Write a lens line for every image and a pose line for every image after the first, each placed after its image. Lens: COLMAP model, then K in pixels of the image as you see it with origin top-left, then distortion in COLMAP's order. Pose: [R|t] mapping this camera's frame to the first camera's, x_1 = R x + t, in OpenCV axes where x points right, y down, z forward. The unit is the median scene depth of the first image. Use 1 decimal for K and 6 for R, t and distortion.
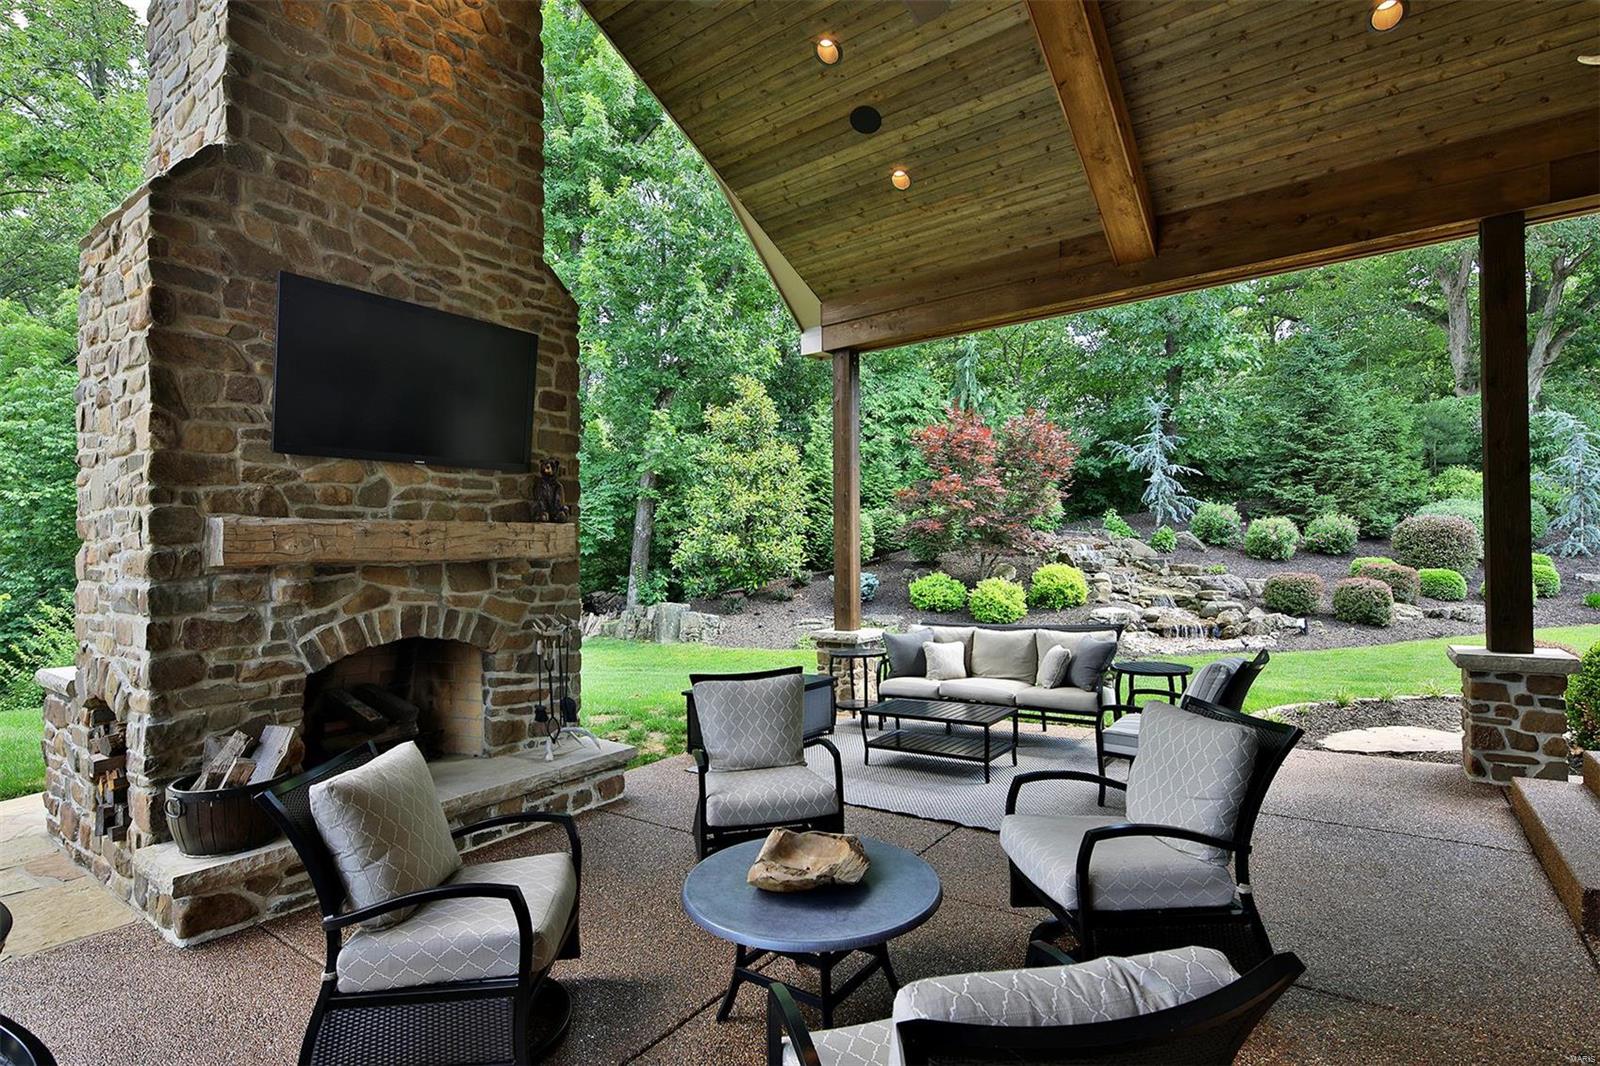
lens RADIAL K [[785.1, 0, 793.6], [0, 785.1, 547.7], [0, 0, 1]] dist [-0.001220, -0.001295]
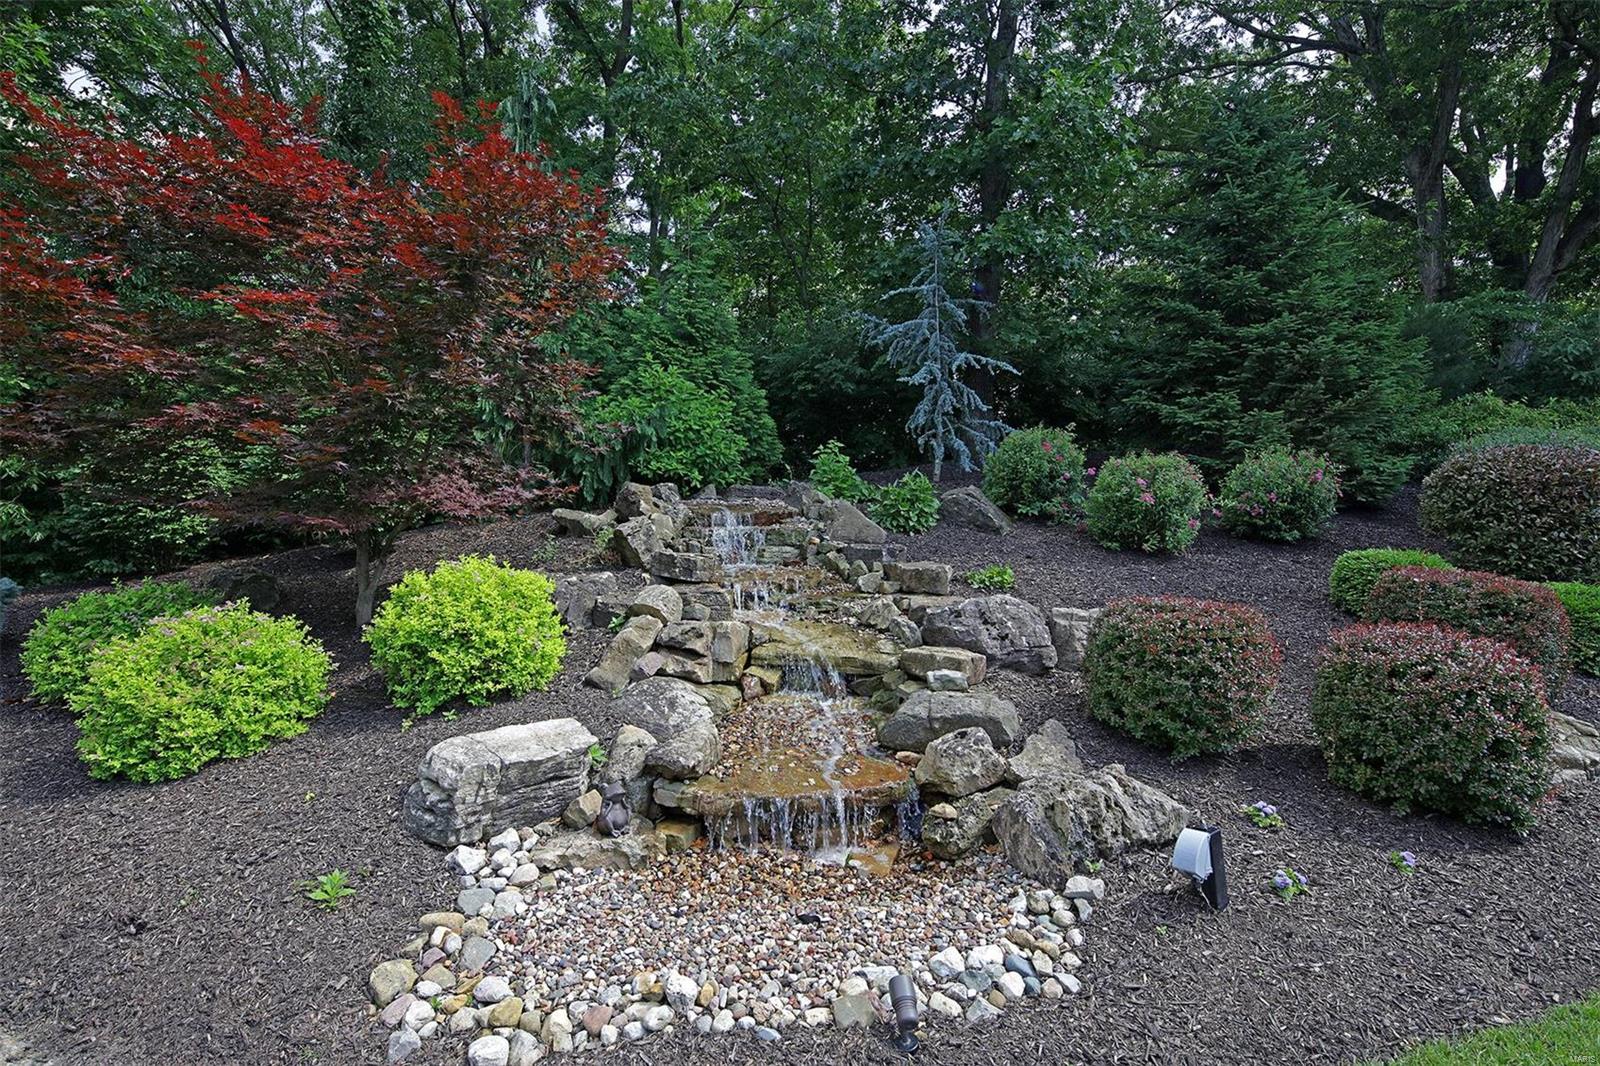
lens RADIAL K [[785.1, 0, 803.8], [0, 785.1, 517.3], [0, 0, 1]] dist [-0.001220, -0.001295]
pose [[0.996182, 0.015083, 0.085988, 0.383685], [-0.013340, 0.999694, -0.020811, 0.007347], [-0.086275, 0.019584, 0.996079, 0.585099]]
